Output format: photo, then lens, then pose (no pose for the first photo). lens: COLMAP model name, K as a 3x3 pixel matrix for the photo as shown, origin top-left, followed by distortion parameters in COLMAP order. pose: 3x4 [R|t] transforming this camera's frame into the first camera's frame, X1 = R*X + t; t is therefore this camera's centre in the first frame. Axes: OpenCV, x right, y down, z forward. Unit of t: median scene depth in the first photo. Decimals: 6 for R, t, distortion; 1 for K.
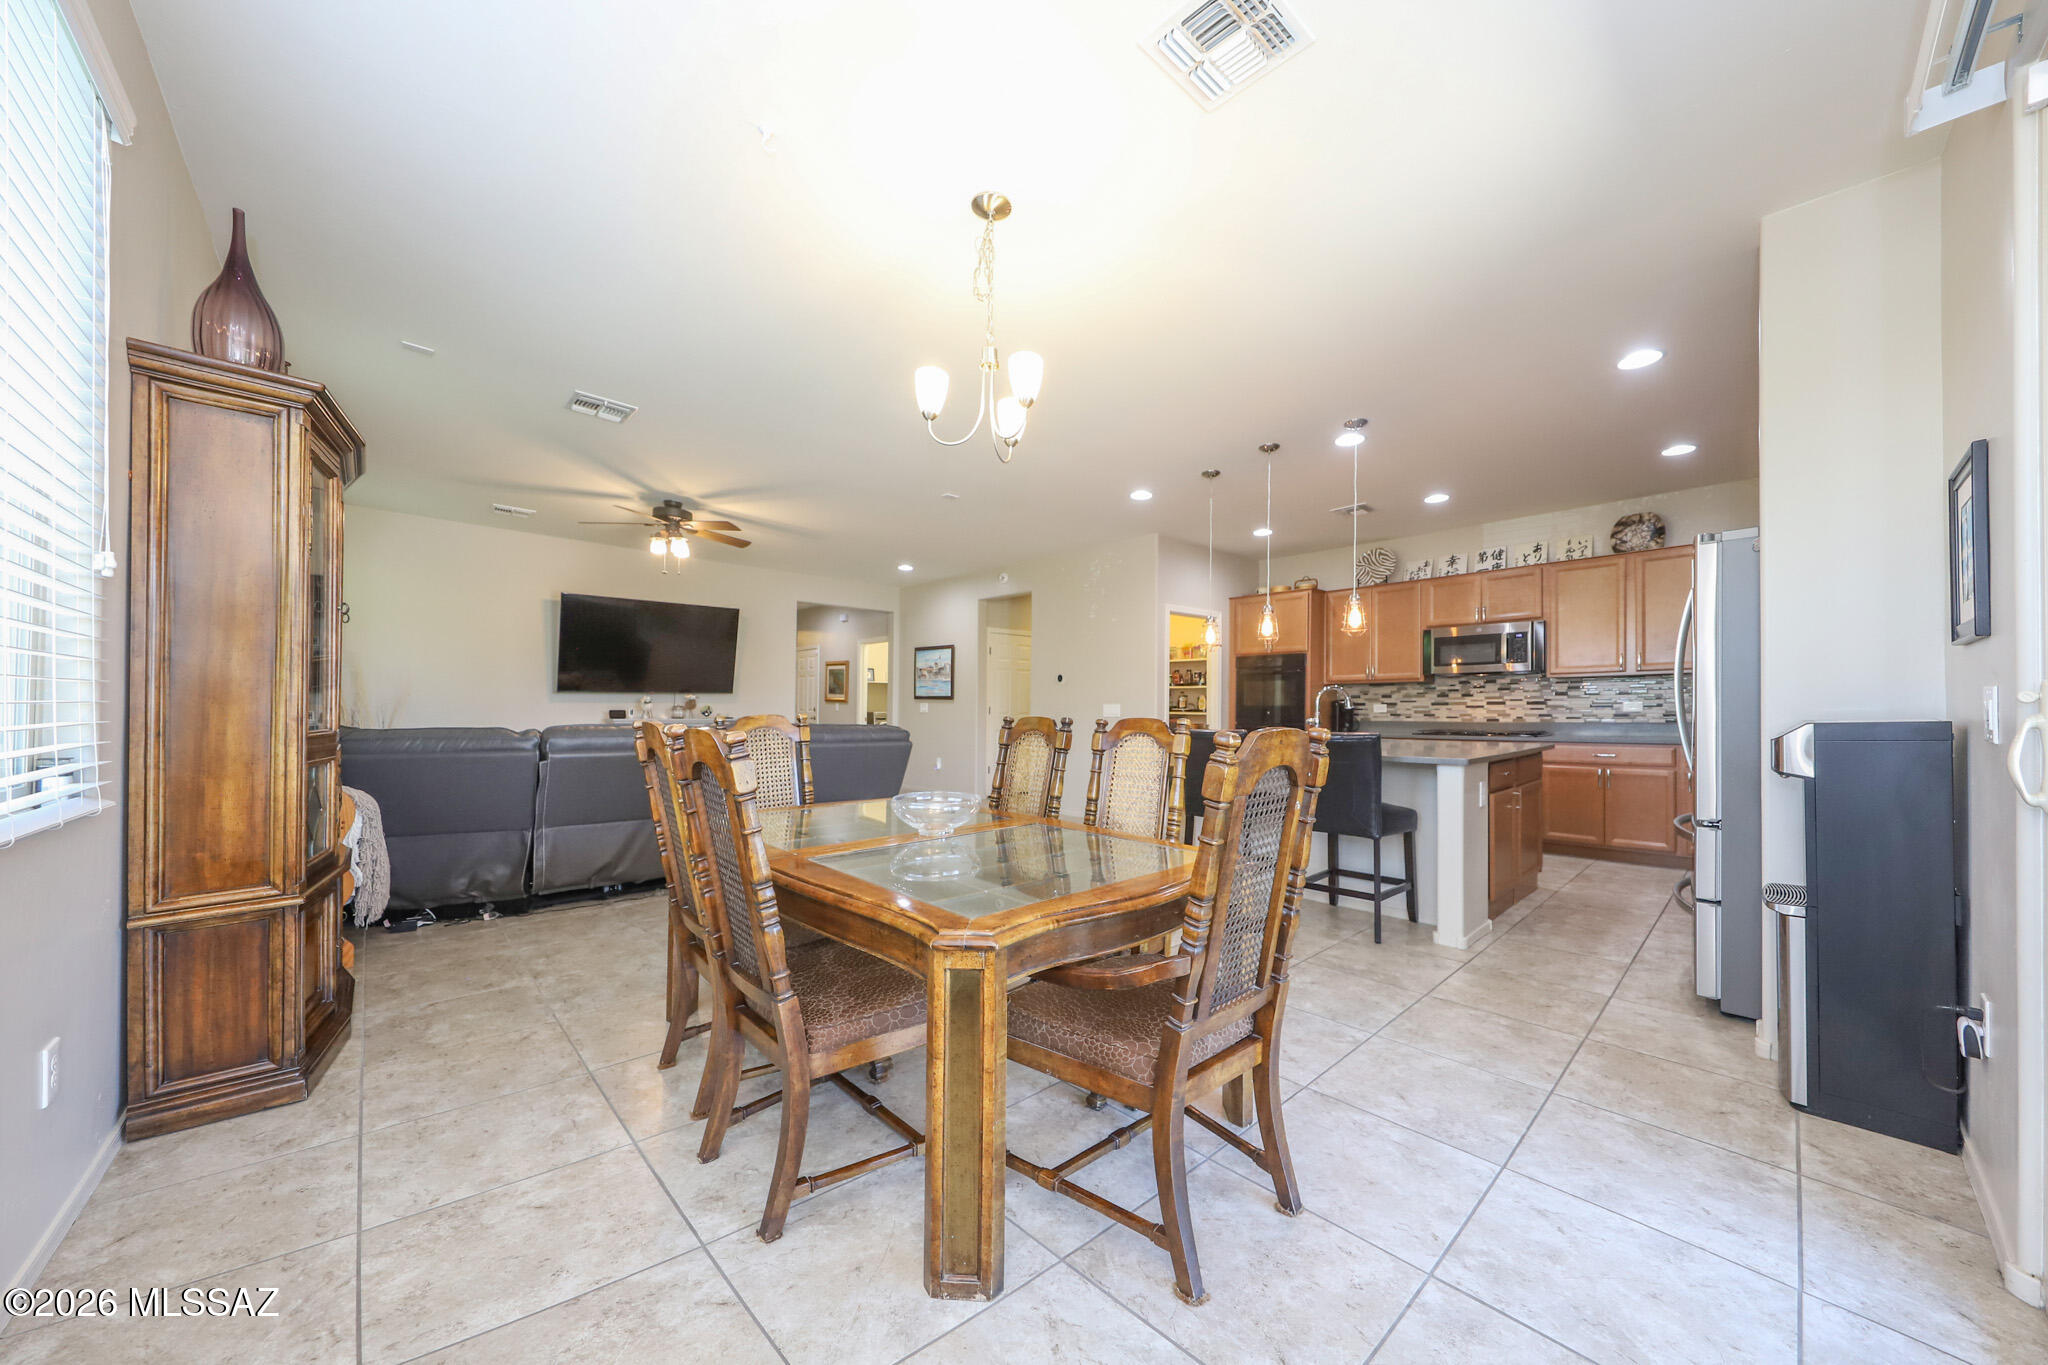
lens RADIAL K [[640.3, 0, 1028.6], [0, 640.3, 714.2], [0, 0, 1]] dist [-0.022910, -0.000673]
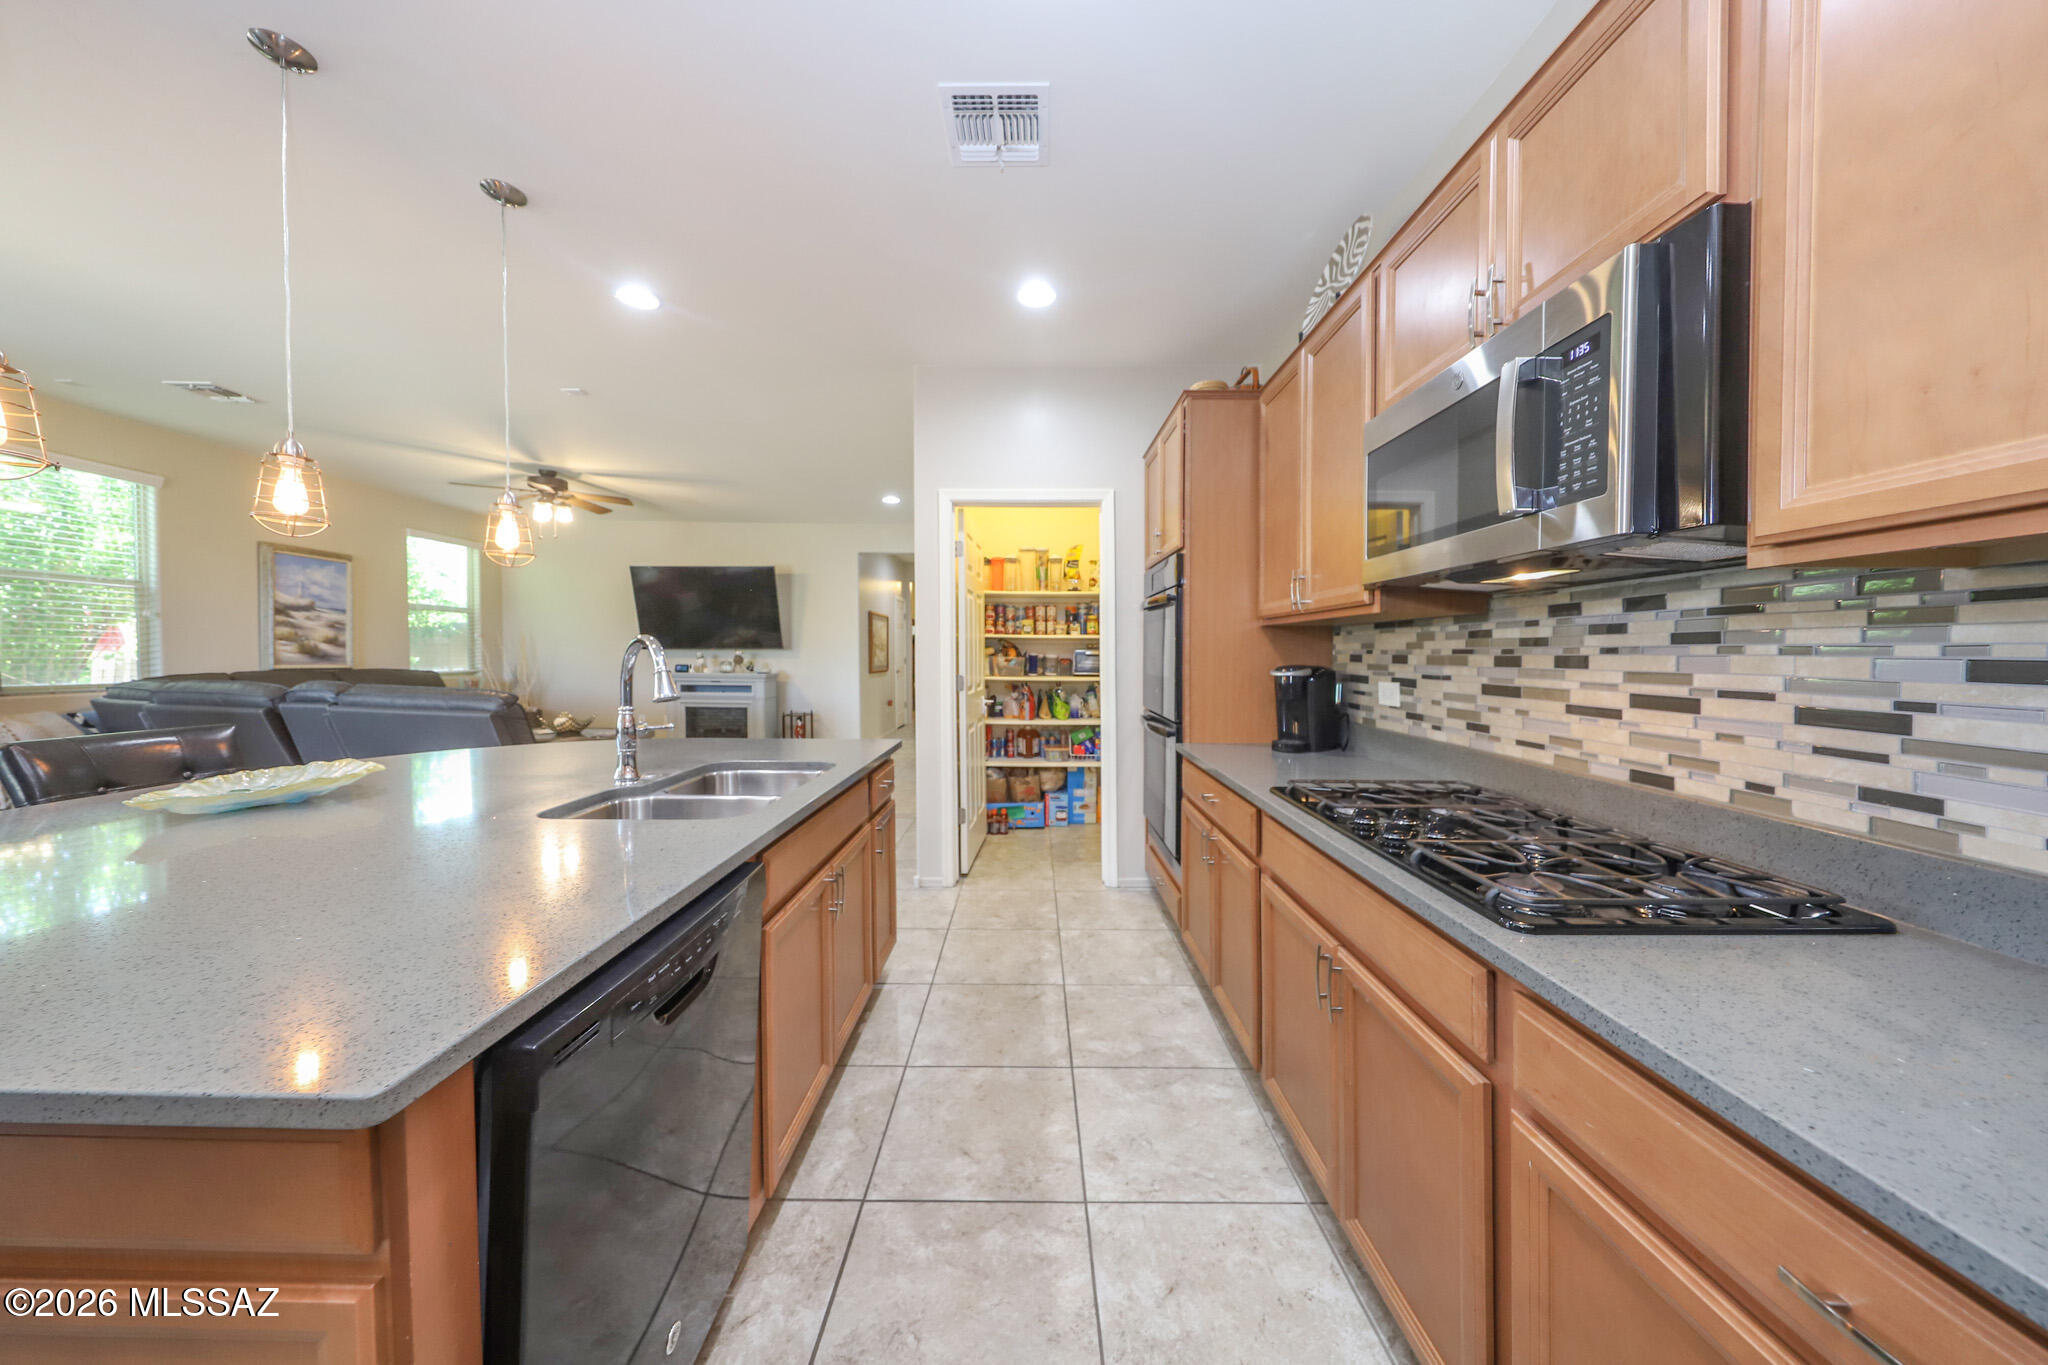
lens RADIAL K [[640.3, 0, 1037.7], [0, 640.3, 669.3], [0, 0, 1]] dist [-0.022910, -0.000673]
pose [[0.761325, 0.014848, -0.648200, 0.702577], [-0.001838, 0.999783, 0.020743, -0.032480], [0.648368, -0.014601, 0.761187, 0.689288]]
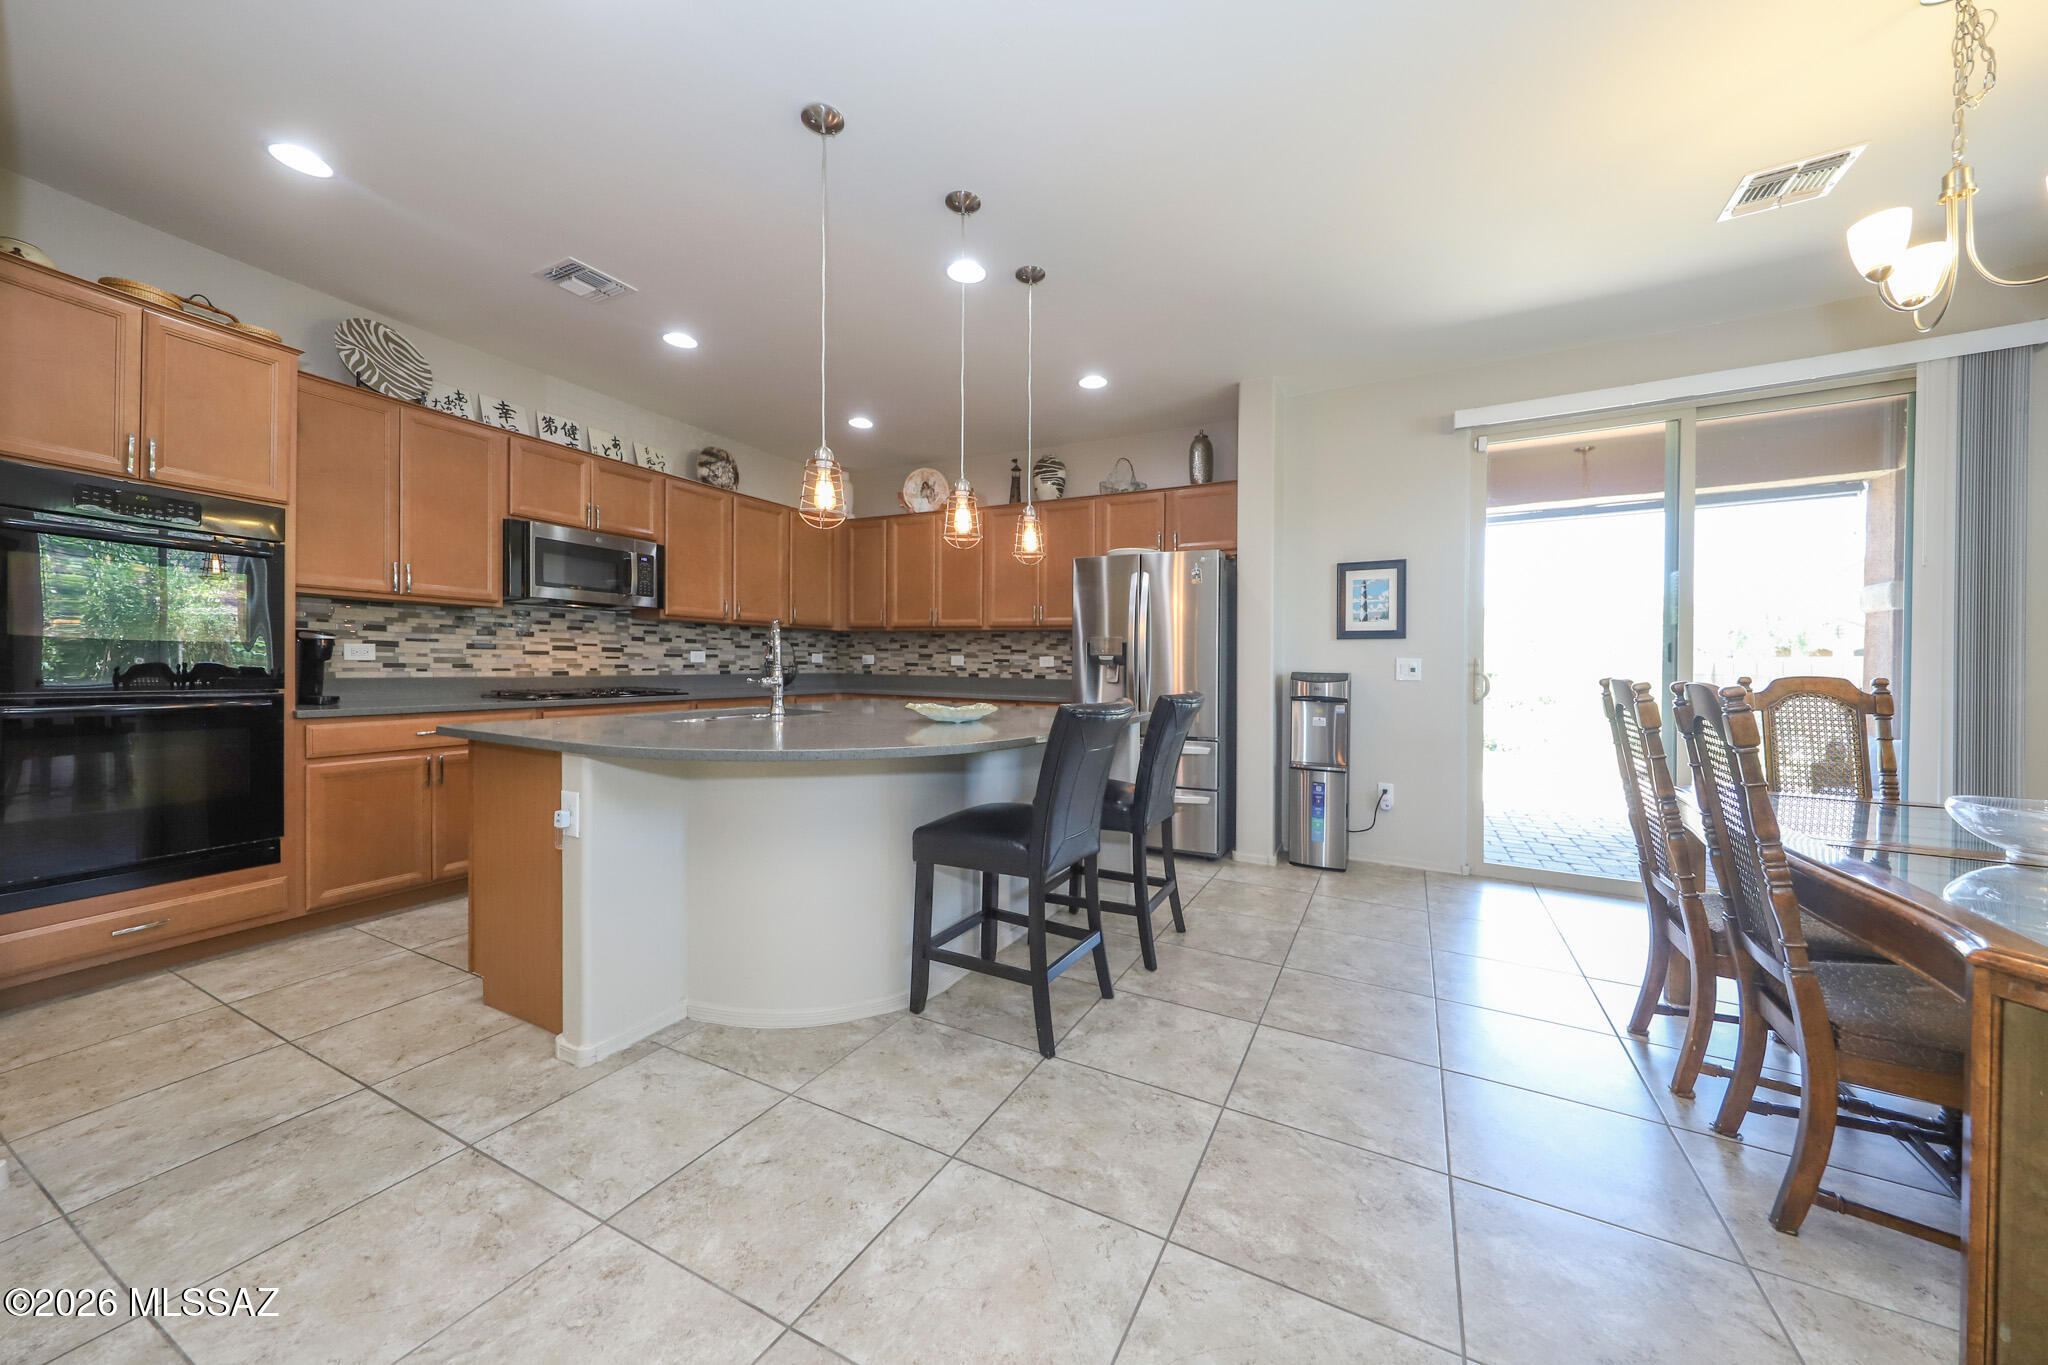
lens RADIAL K [[717.0, 0, 1015.0], [0, 717.0, 670.4], [0, 0, 1]] dist [-0.001475, -0.000086]
pose [[-0.378476, -0.024532, 0.925286, -0.155920], [-0.020881, 0.999621, 0.017961, -0.017253], [-0.925376, -0.012523, -0.378844, 0.829552]]
